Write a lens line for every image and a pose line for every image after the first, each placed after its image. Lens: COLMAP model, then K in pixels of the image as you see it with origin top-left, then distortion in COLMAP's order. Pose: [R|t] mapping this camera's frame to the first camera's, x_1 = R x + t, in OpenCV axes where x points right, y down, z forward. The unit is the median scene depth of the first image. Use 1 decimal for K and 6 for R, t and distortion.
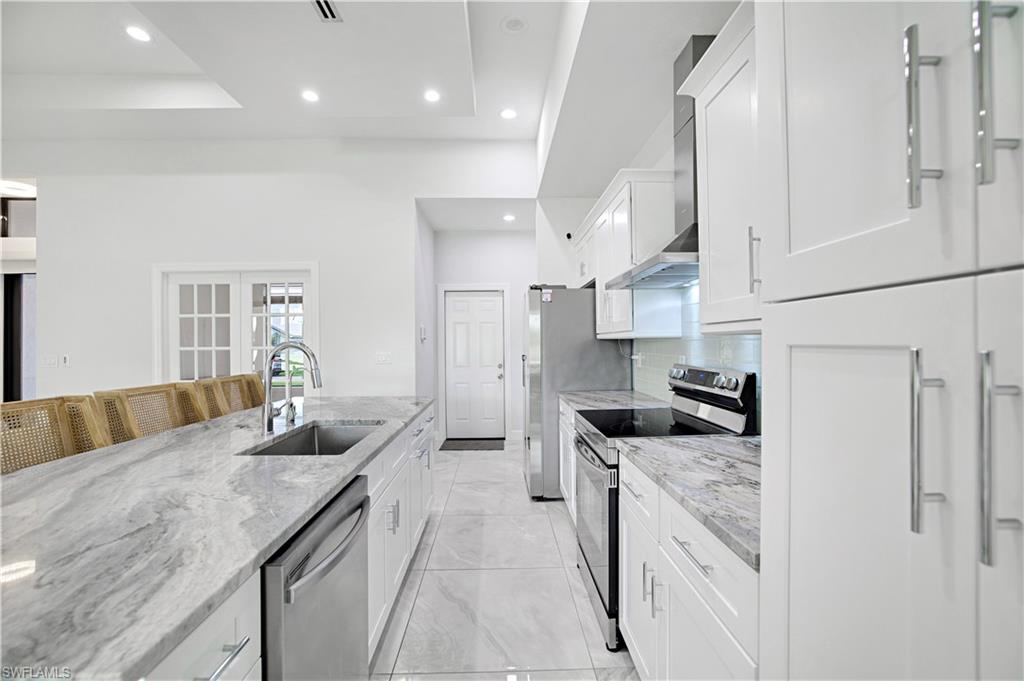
lens RADIAL K [[445.2, 0, 513.1], [0, 445.2, 343.6], [0, 0, 1]] dist [-0.036954, 0.008797]
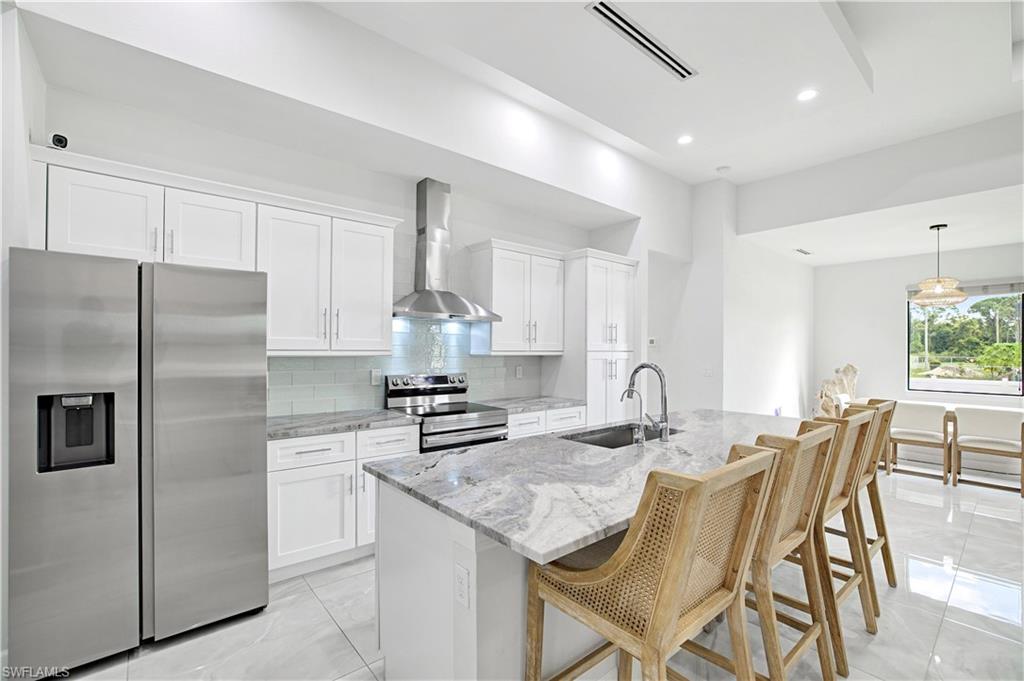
lens RADIAL K [[445.2, 0, 507.7], [0, 445.2, 350.8], [0, 0, 1]] dist [-0.036954, 0.008797]
pose [[-0.617670, -0.001091, 0.786437, -0.540073], [-0.002119, 0.999998, -0.000277, -0.016989], [-0.786435, -0.001838, -0.617671, 0.909369]]
